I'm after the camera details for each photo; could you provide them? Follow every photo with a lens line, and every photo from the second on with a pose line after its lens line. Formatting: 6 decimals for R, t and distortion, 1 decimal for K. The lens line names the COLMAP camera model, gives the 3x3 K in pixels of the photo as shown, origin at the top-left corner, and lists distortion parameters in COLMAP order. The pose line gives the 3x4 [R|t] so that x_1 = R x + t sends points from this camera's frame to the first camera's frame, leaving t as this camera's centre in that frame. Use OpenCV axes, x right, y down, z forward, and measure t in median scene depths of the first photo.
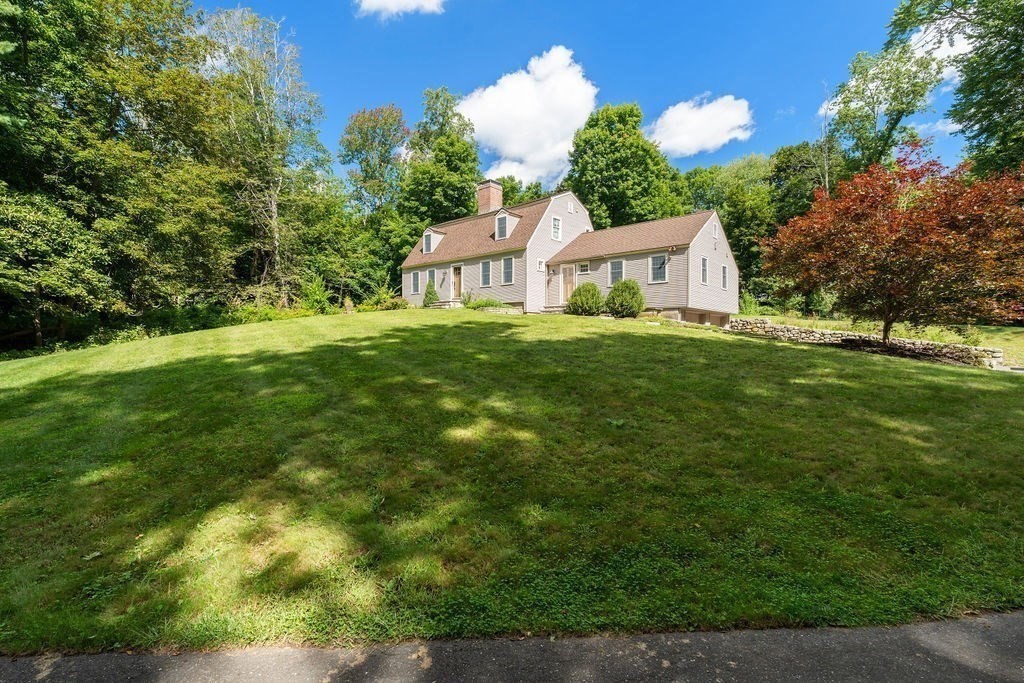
lens RADIAL K [[485.0, 0, 512.0], [0, 485.0, 341.5], [0, 0, 1]] dist [0.000792, 0.000026]
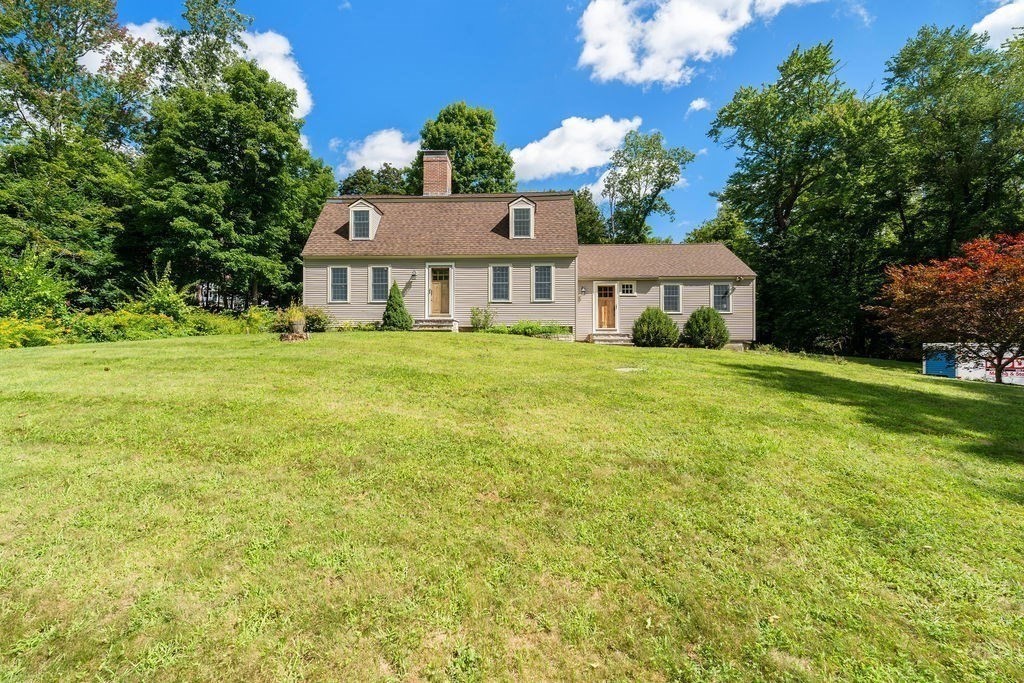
lens RADIAL K [[485.0, 0, 512.0], [0, 485.0, 341.5], [0, 0, 1]] dist [0.000792, 0.000026]
pose [[0.754972, 0.014424, 0.655598, -0.500089], [0.008200, 0.999472, -0.031433, -0.033592], [-0.655706, 0.029107, 0.754455, 0.462410]]
